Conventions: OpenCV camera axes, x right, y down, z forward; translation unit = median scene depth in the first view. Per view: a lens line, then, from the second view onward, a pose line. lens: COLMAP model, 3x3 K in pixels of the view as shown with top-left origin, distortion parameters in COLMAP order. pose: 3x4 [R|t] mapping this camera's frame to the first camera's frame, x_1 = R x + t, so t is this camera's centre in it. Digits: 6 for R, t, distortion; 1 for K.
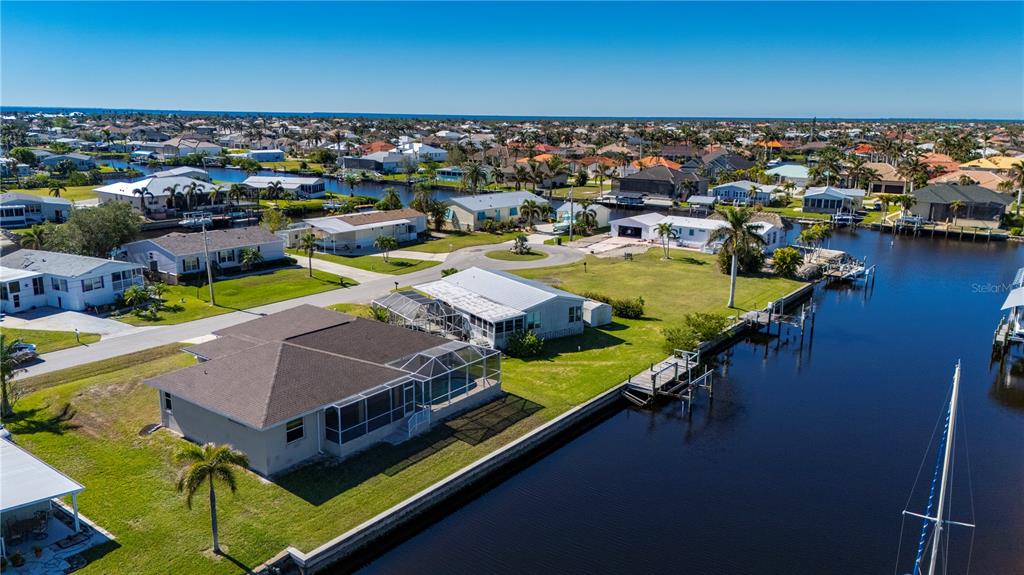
lens RADIAL K [[750.9, 0, 508.1], [0, 750.9, 288.1], [0, 0, 1]] dist [0.067869, -0.053267]
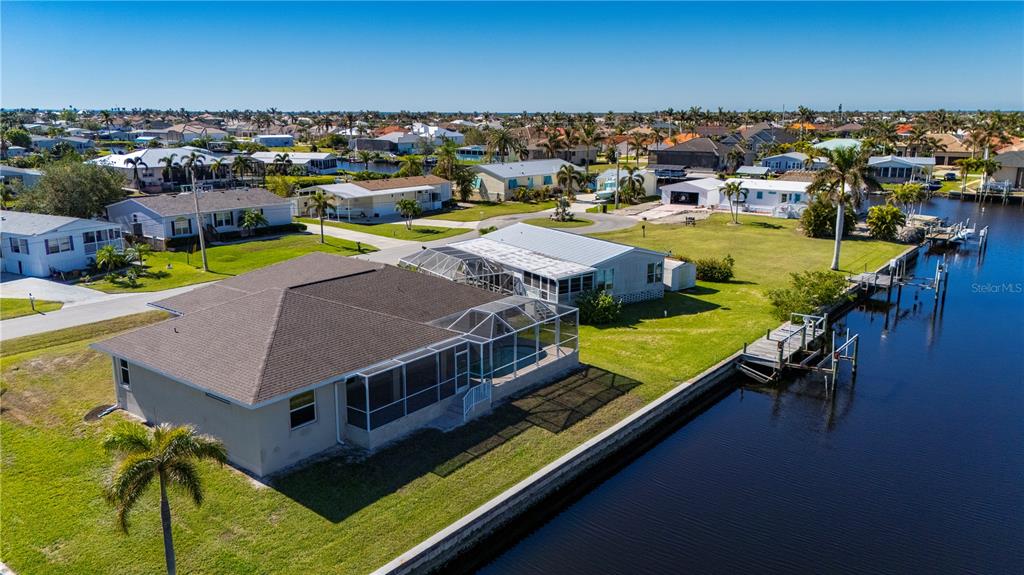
lens RADIAL K [[765.6, 0, 512.0], [0, 765.6, 287.5], [0, 0, 1]] dist [0.076388, -0.071845]
pose [[0.999883, -0.006368, -0.013898, -0.050992], [0.006419, 0.999973, 0.003590, 0.047136], [0.013875, -0.003679, 0.999897, 0.190148]]
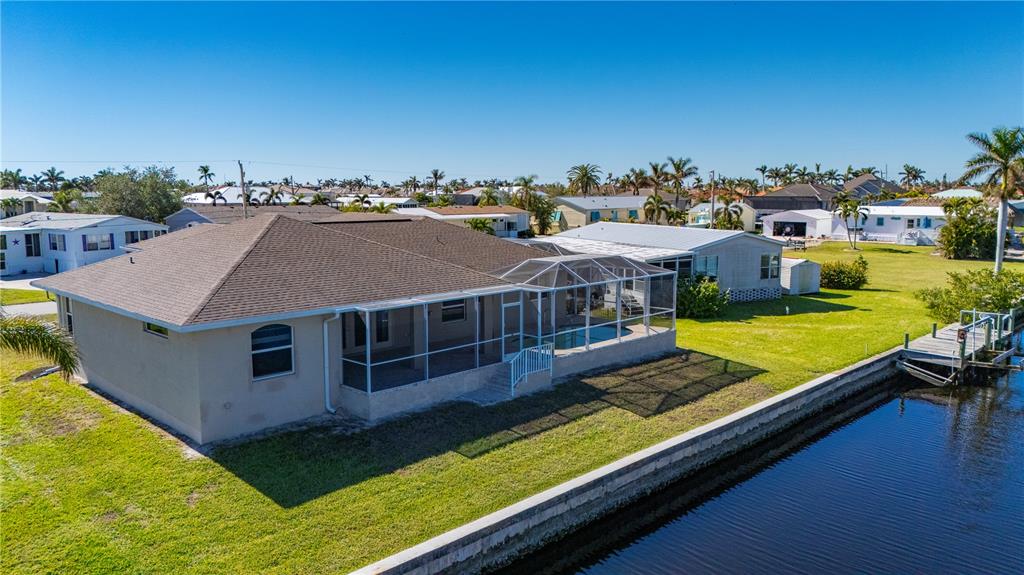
lens RADIAL K [[765.6, 0, 512.0], [0, 765.6, 287.5], [0, 0, 1]] dist [0.076388, -0.071845]
pose [[0.992513, 0.008991, -0.121804, -0.047809], [-0.019625, 0.996069, -0.086383, 0.114611], [0.120548, 0.088127, 0.988788, 0.335525]]
